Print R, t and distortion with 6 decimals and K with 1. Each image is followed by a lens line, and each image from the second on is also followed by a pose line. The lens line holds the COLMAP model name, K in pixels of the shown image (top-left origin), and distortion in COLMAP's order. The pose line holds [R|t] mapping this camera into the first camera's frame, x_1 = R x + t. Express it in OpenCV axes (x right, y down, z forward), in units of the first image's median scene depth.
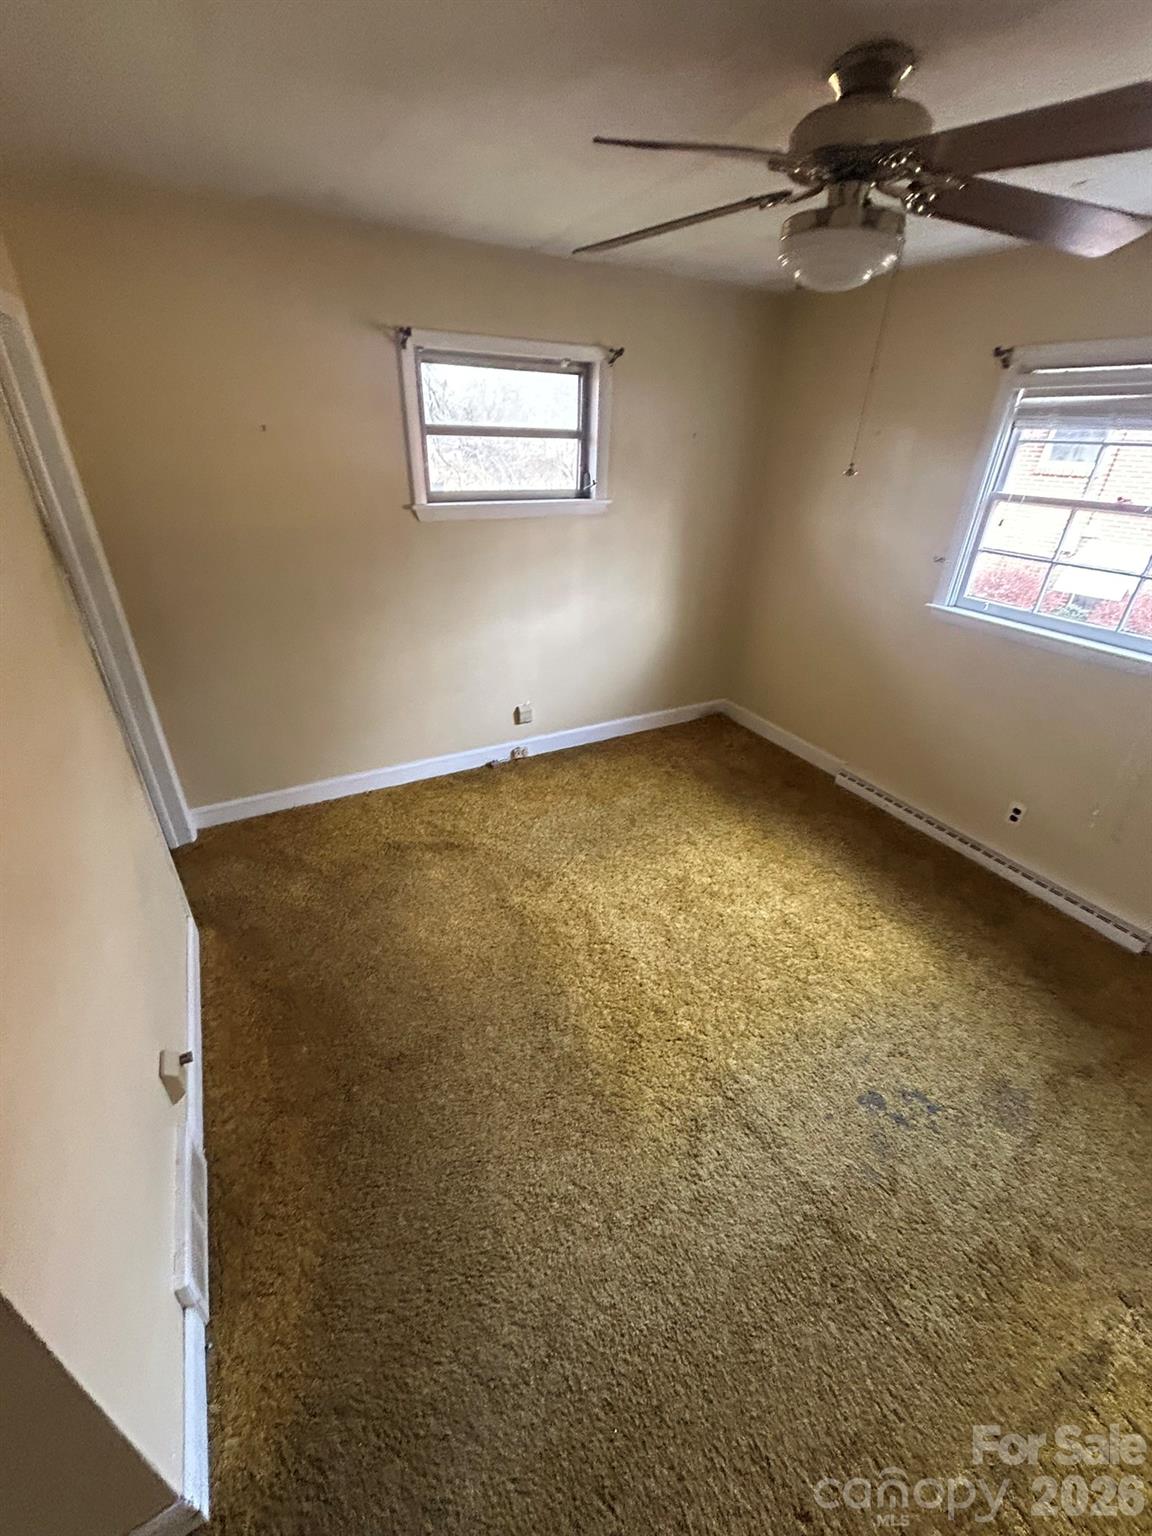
lens RADIAL K [[622.6, 0, 568.9], [0, 622.6, 757.8], [0, 0, 1]] dist [-0.002007, 0.001098]
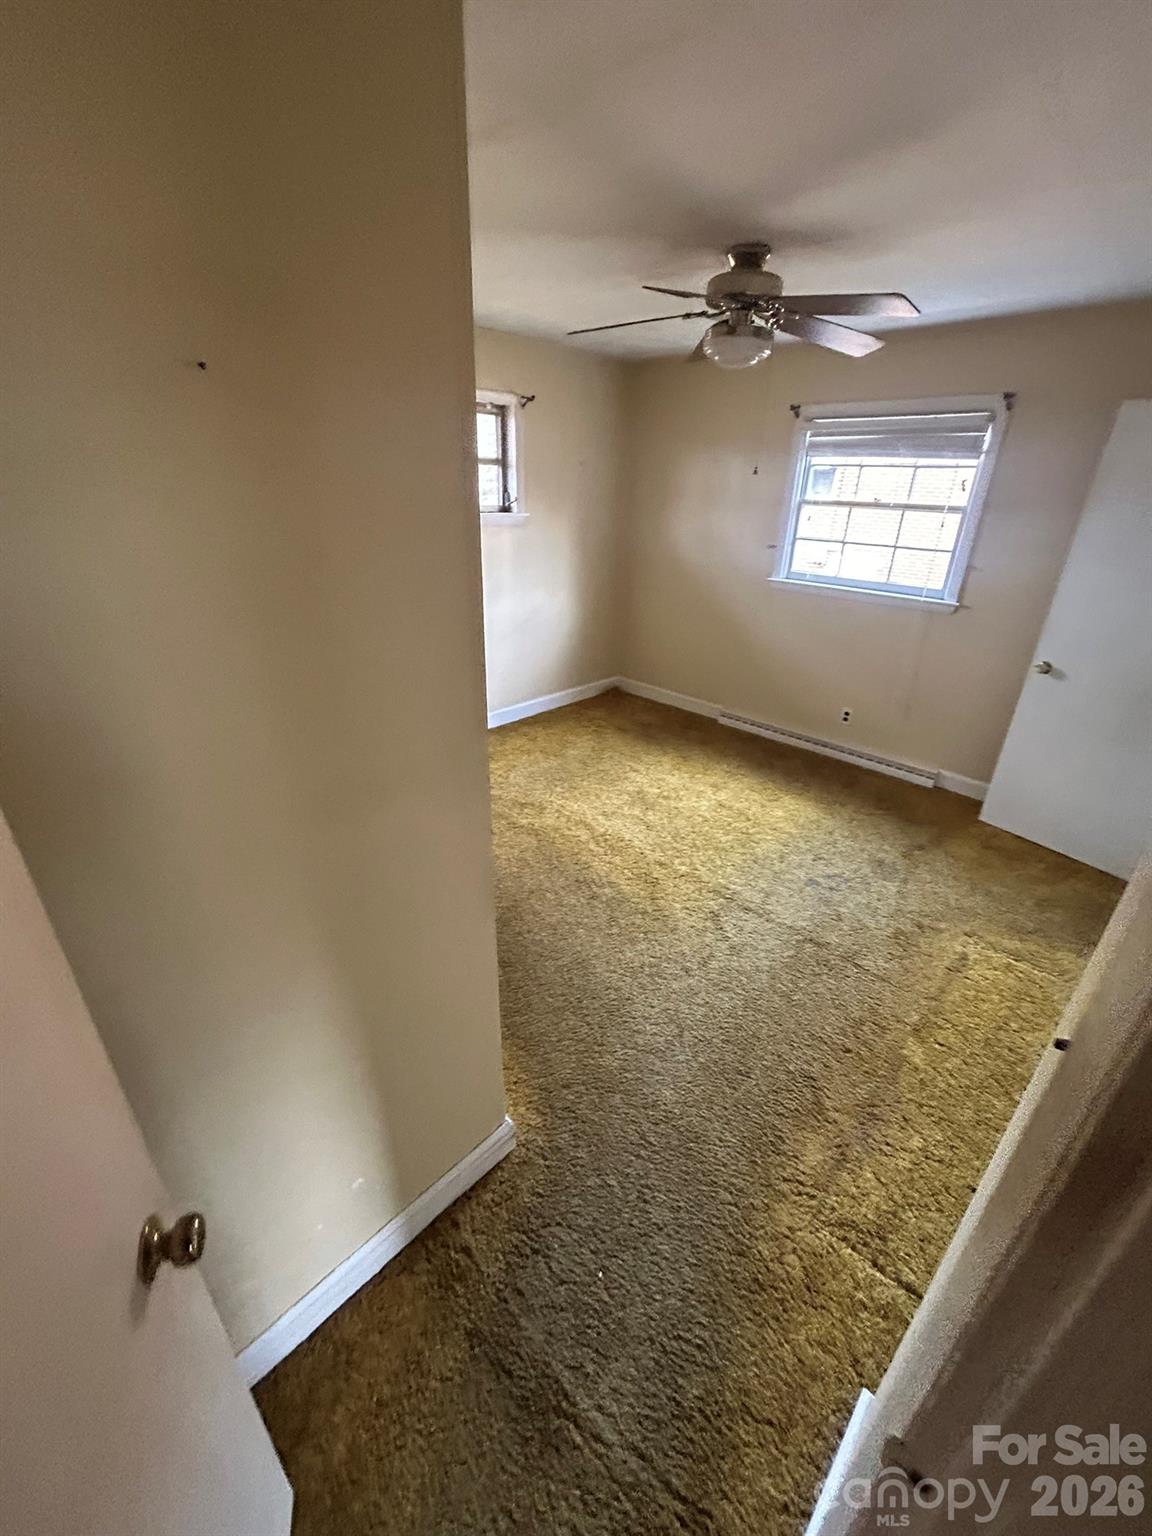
lens RADIAL K [[615.2, 0, 579.5], [0, 615.2, 746.4], [0, 0, 1]] dist [-0.000703, -0.000102]
pose [[0.953622, -0.120502, 0.275836, -0.307641], [0.138623, 0.989225, -0.047096, 0.158322], [-0.267188, 0.083149, 0.960050, -0.224010]]
